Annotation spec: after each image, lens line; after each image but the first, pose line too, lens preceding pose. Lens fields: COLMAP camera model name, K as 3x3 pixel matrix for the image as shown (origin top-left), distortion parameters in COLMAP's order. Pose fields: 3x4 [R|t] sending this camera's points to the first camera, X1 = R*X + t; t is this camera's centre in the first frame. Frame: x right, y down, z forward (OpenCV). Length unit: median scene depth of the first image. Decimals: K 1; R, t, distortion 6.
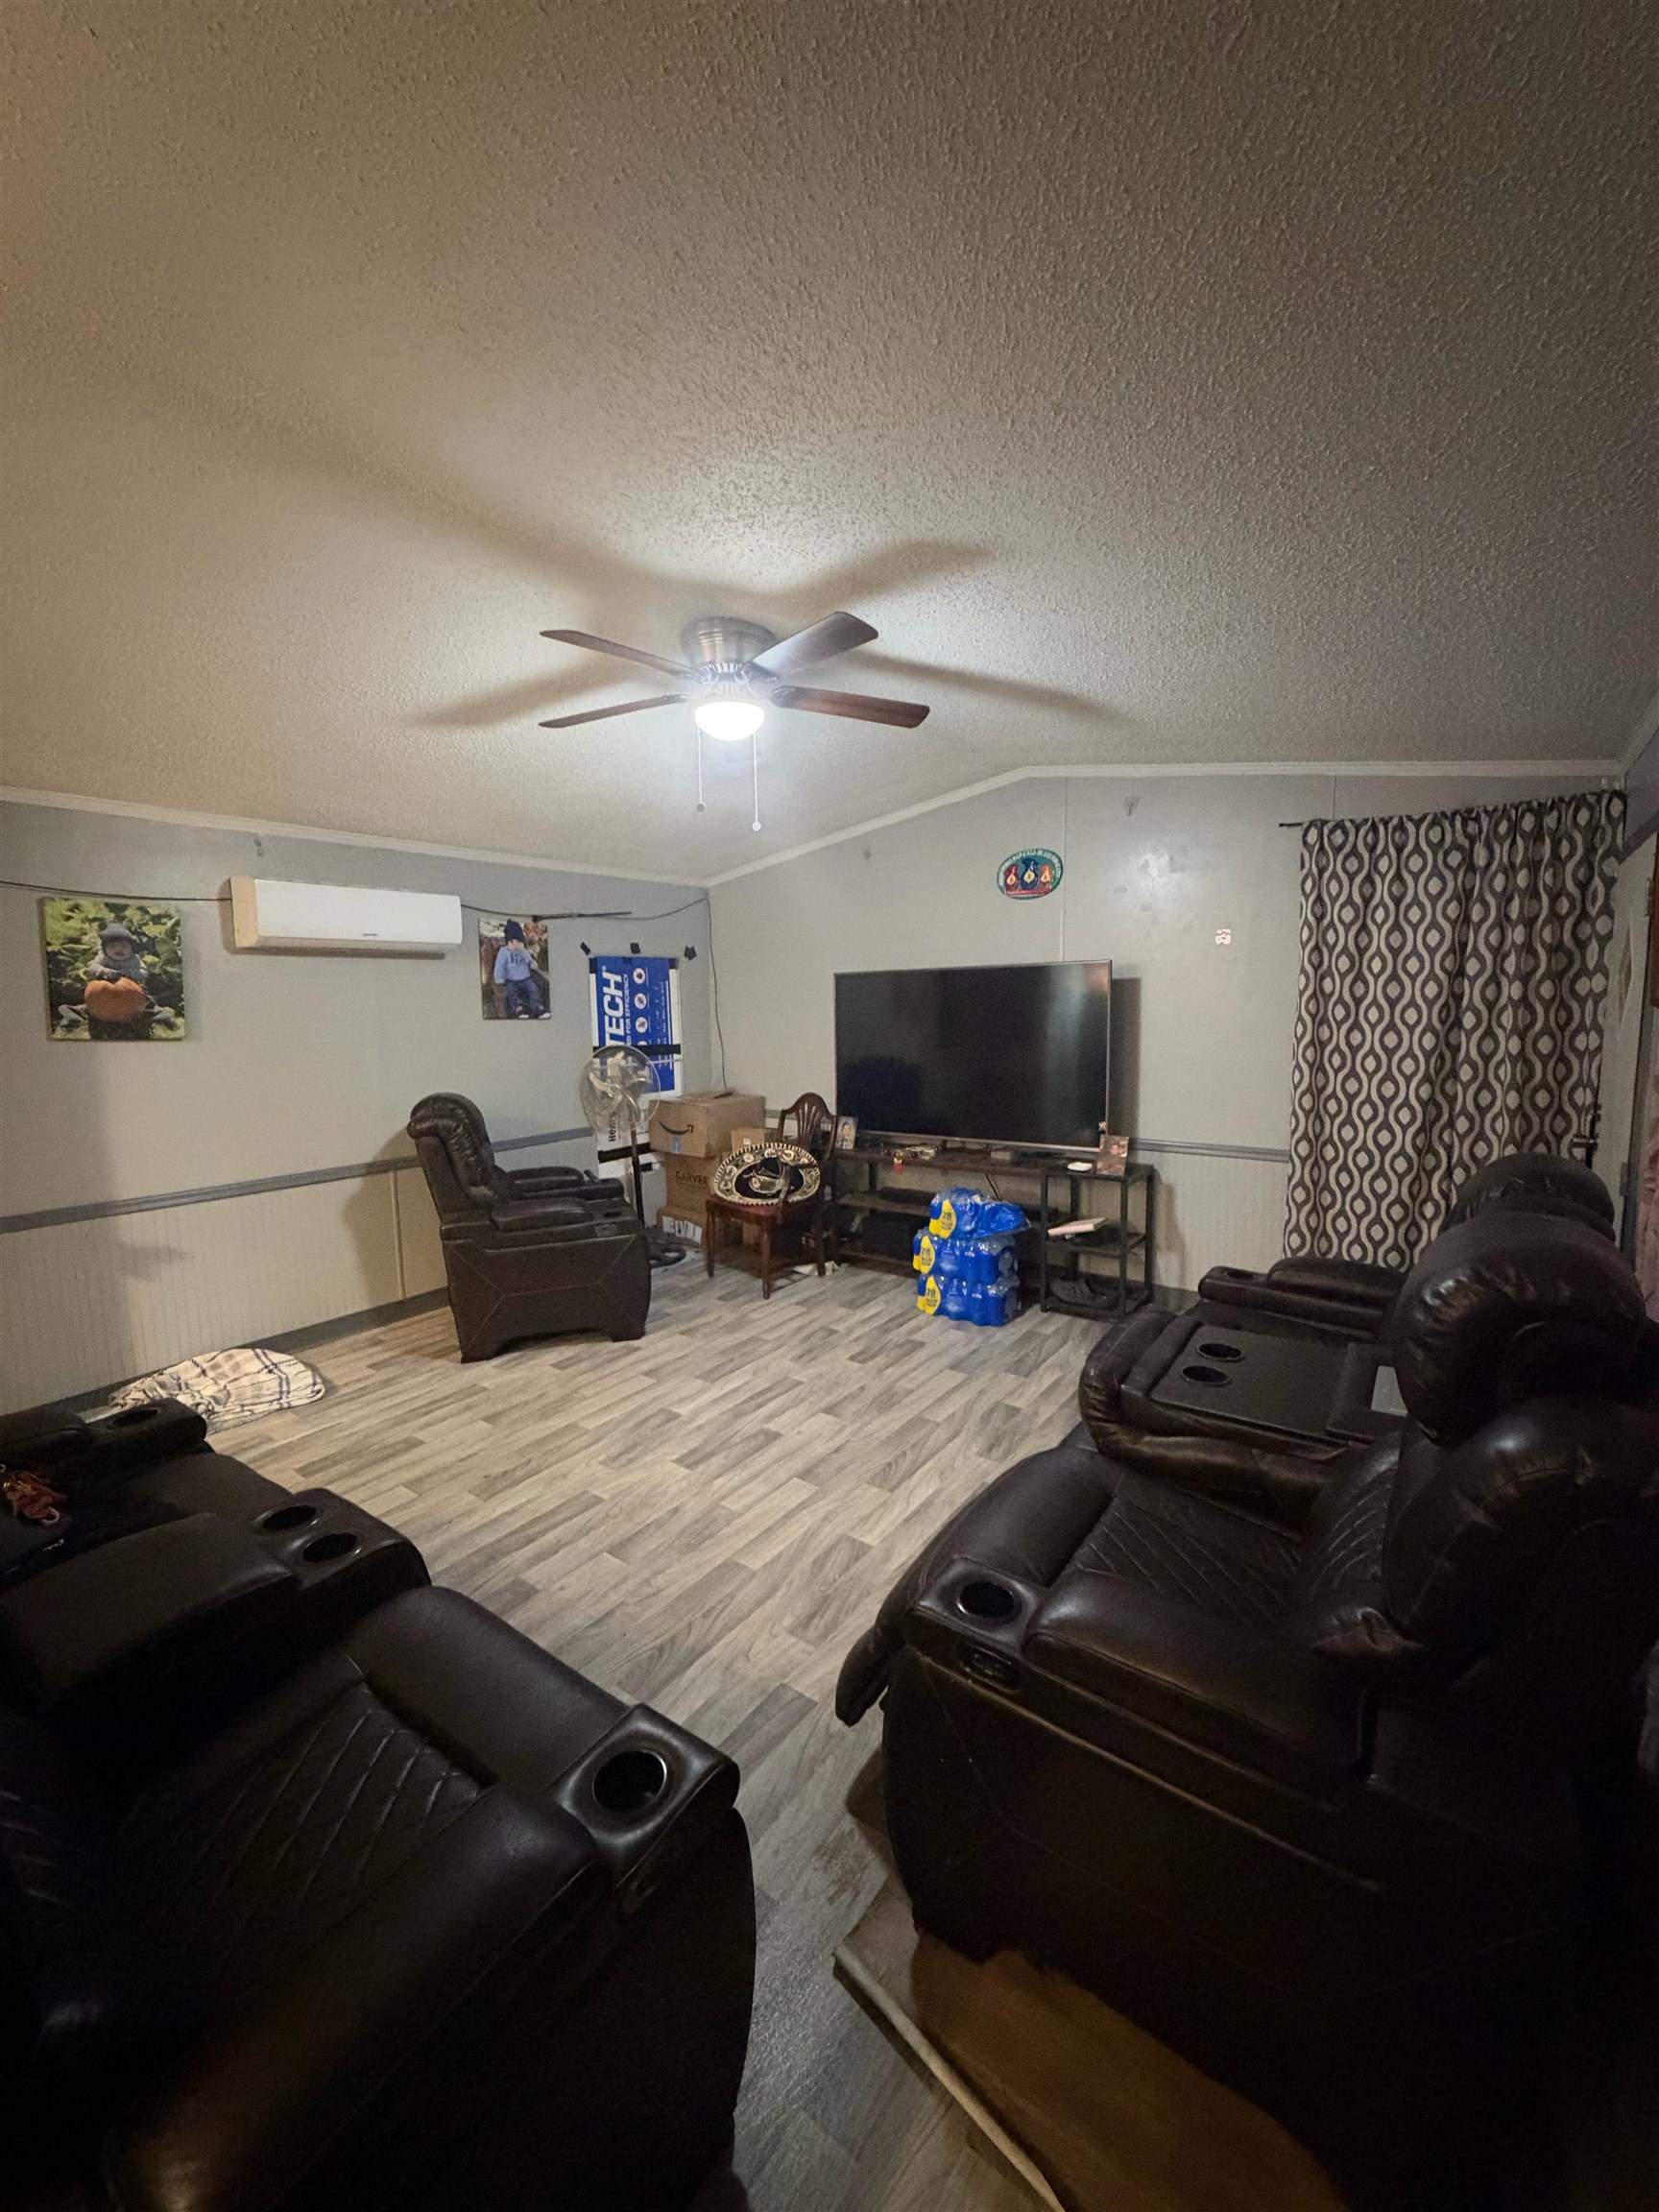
lens RADIAL K [[881.8, 0, 833.6], [0, 881.8, 1102.6], [0, 0, 1]] dist [0.000522, 0.000755]
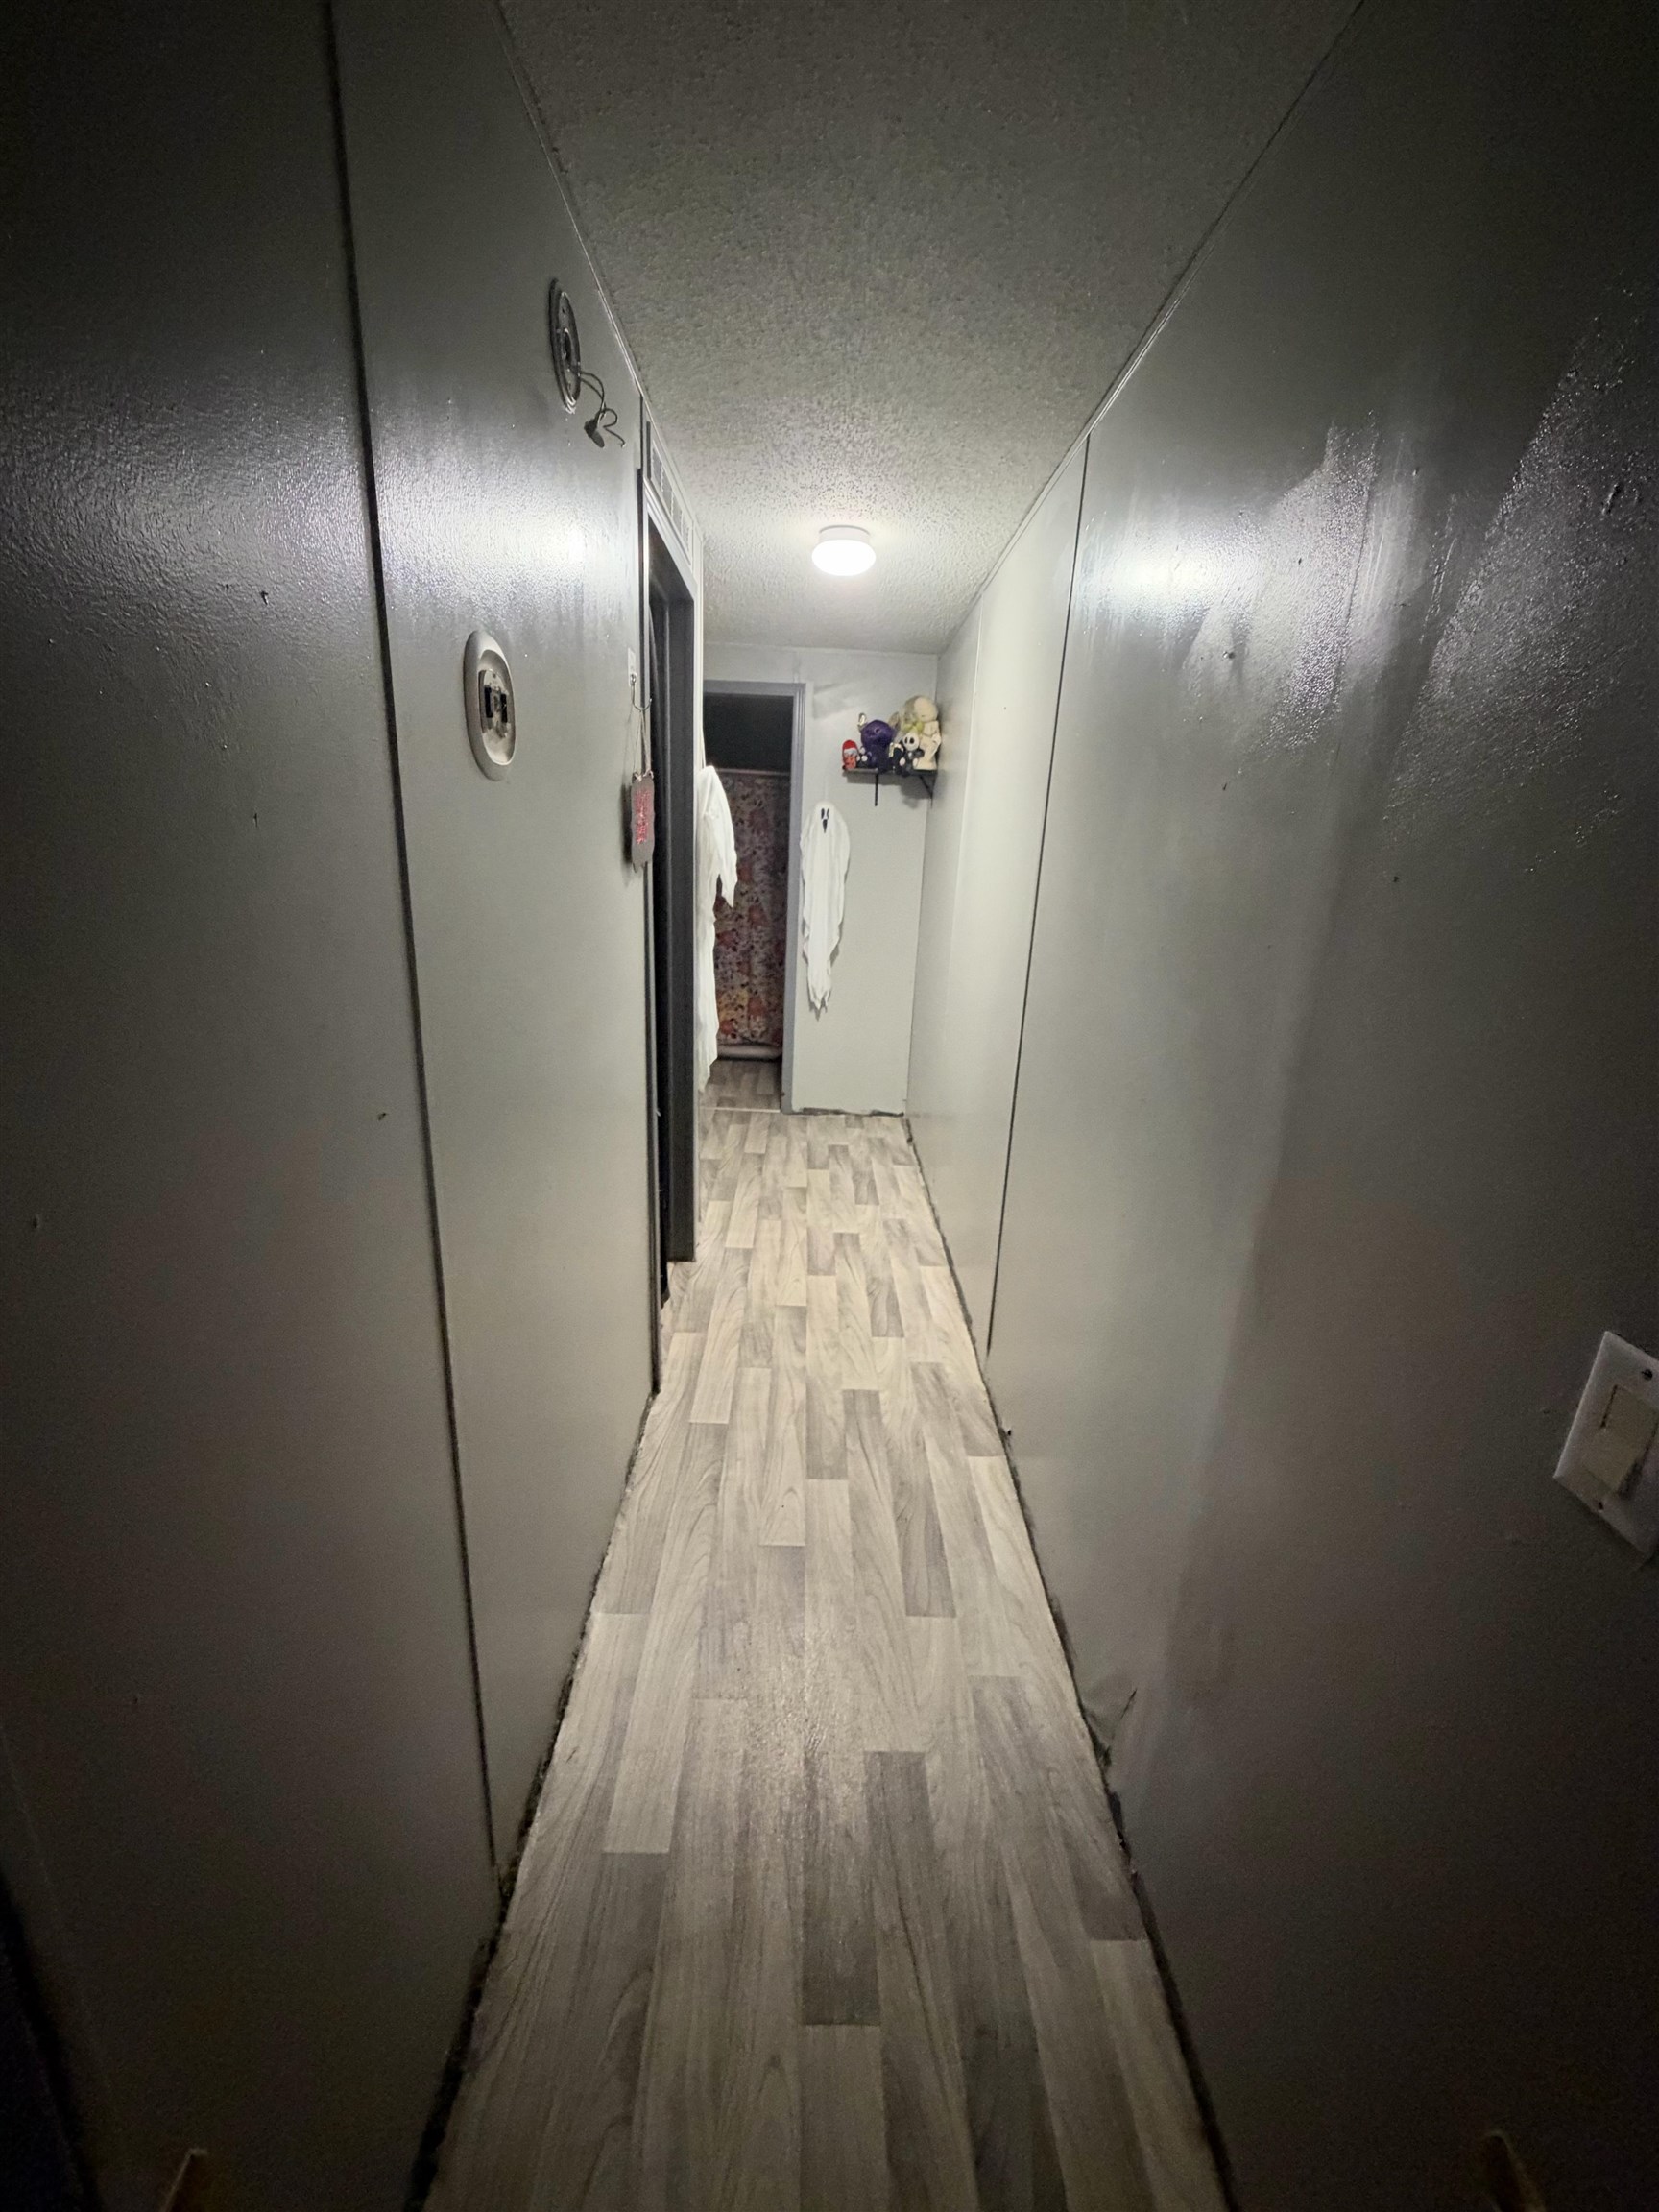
lens RADIAL K [[881.8, 0, 830.2], [0, 881.8, 1108.6], [0, 0, 1]] dist [0.000522, 0.000755]
pose [[-0.796597, 0.161019, -0.582672, 0.419034], [-0.105529, 0.912032, 0.396309, -0.167121], [0.595229, 0.377187, -0.709530, 1.471866]]
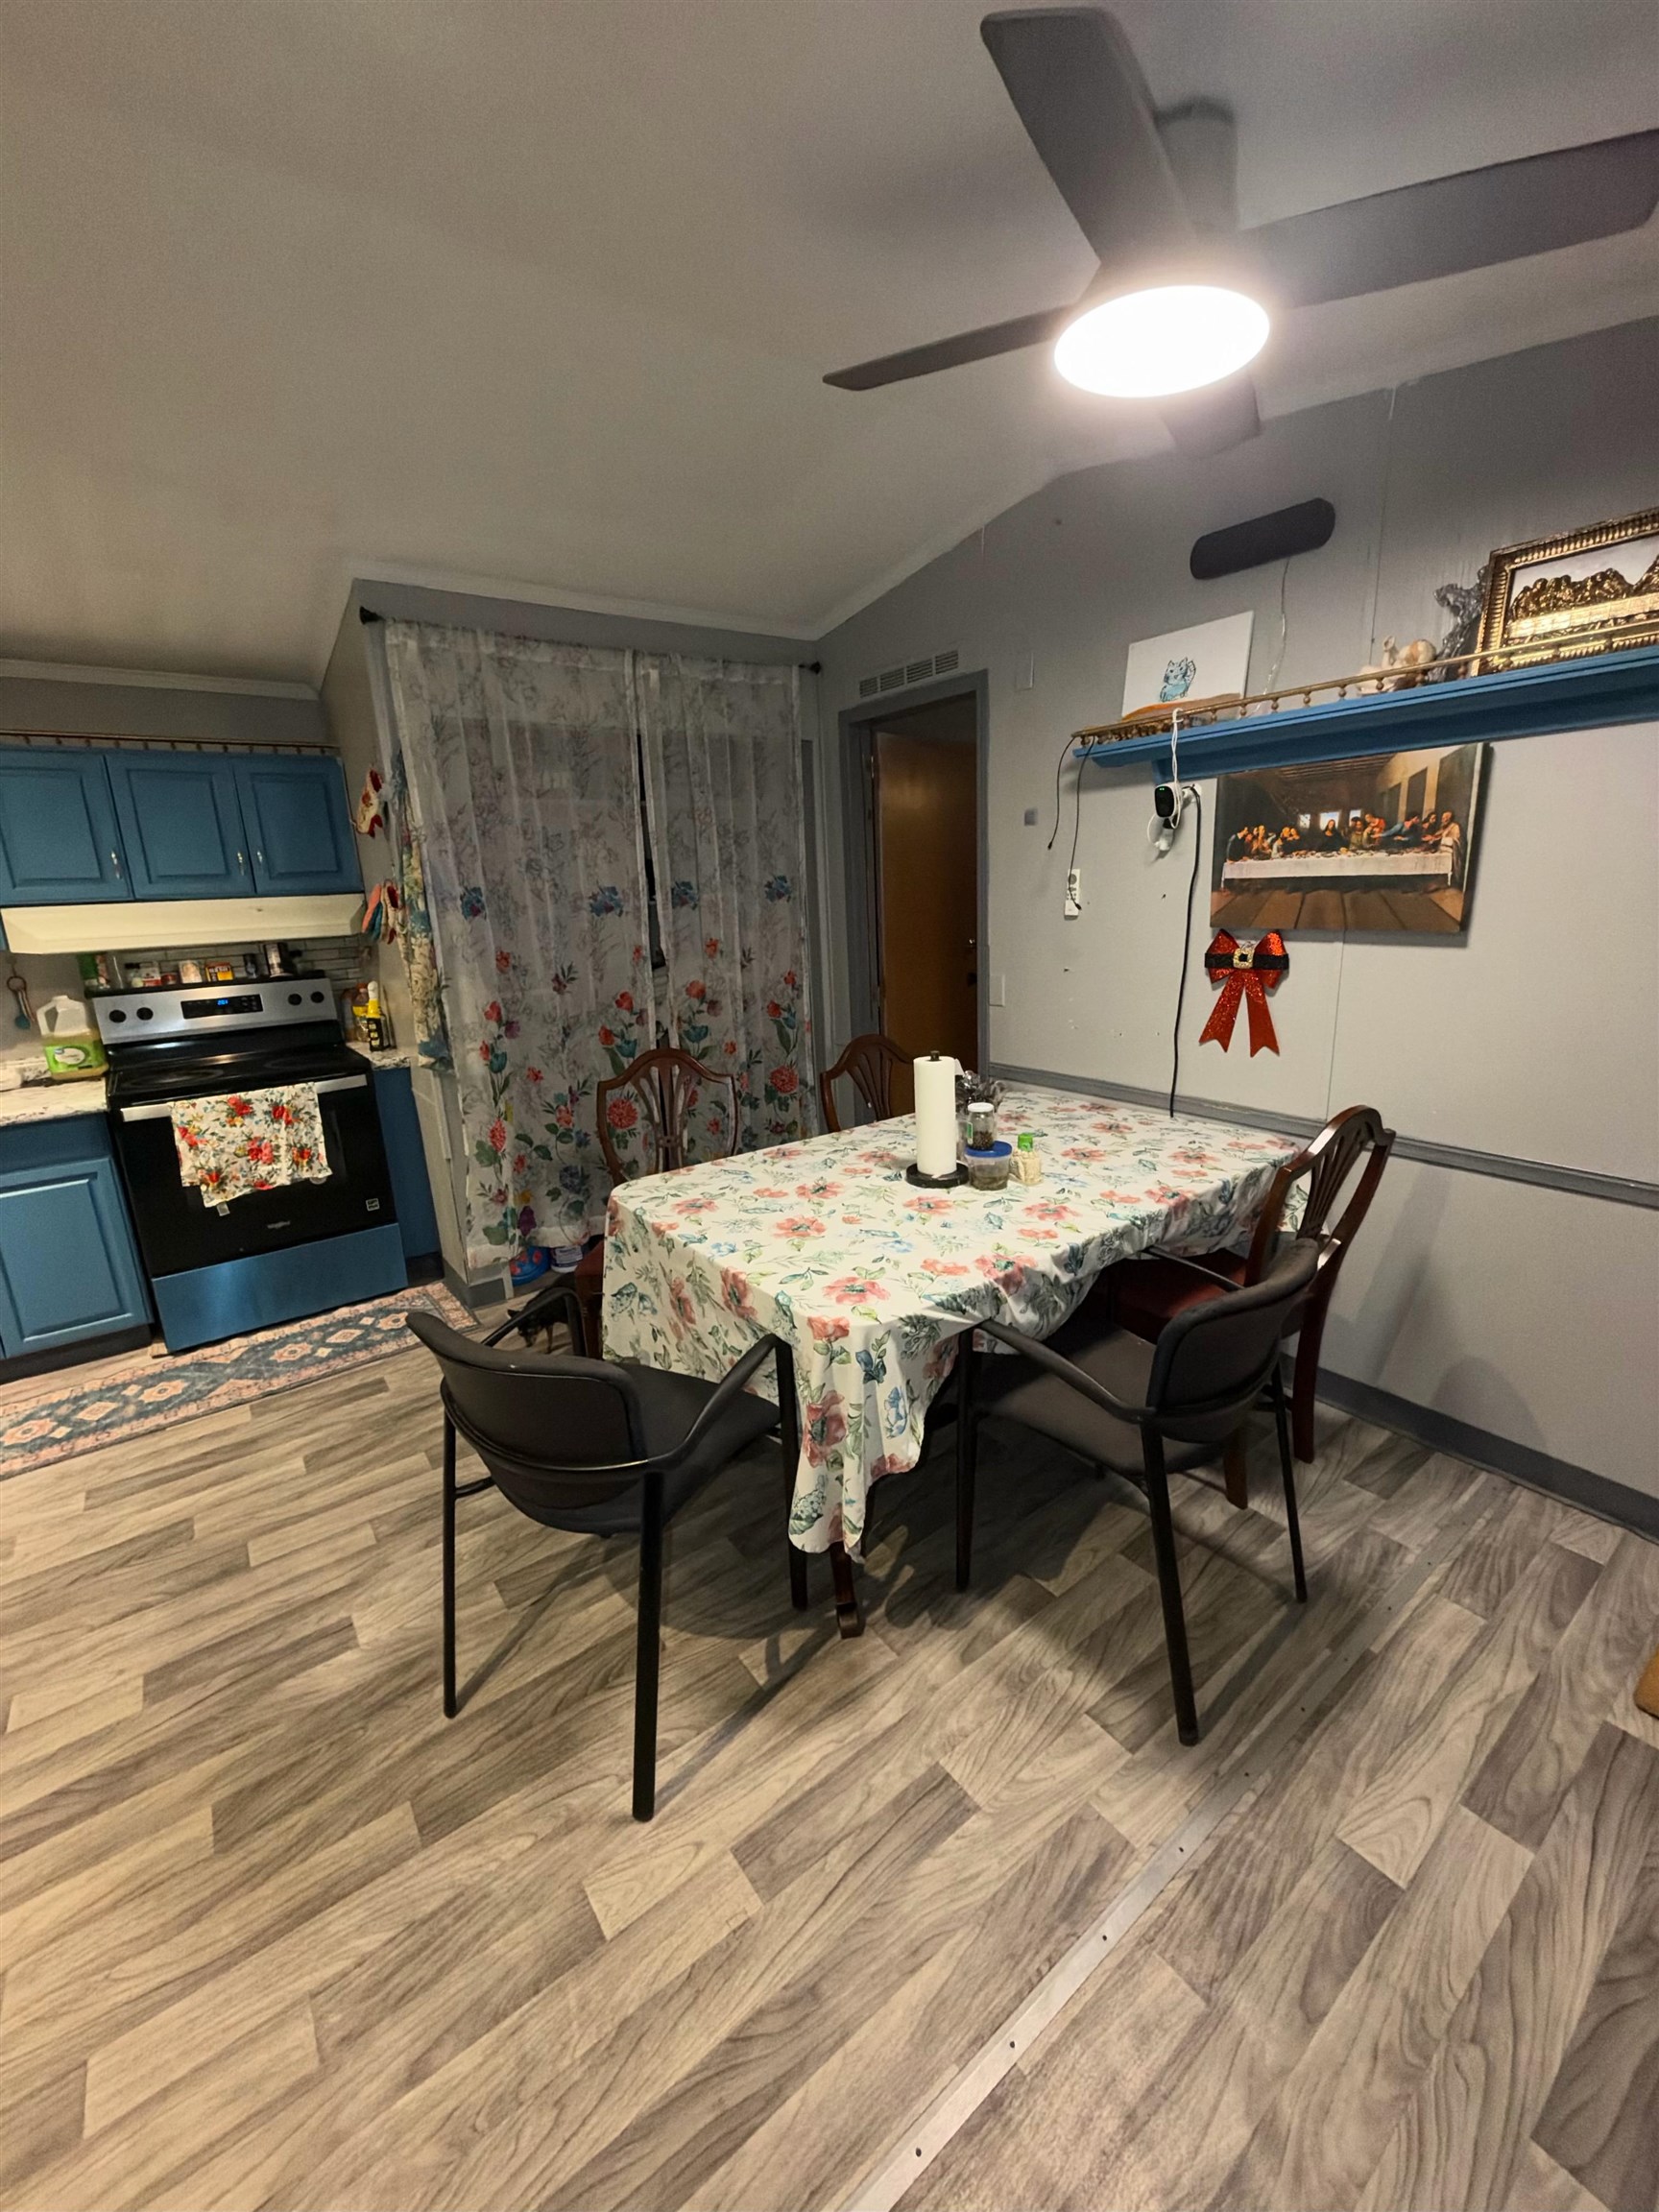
lens RADIAL K [[881.8, 0, 825.8], [0, 881.8, 1102.1], [0, 0, 1]] dist [0.000522, 0.000755]
pose [[-0.953953, -0.025967, 0.298830, -0.037335], [0.081933, 0.935803, 0.342870, -0.150428], [-0.288549, 0.351566, -0.890584, 1.355317]]
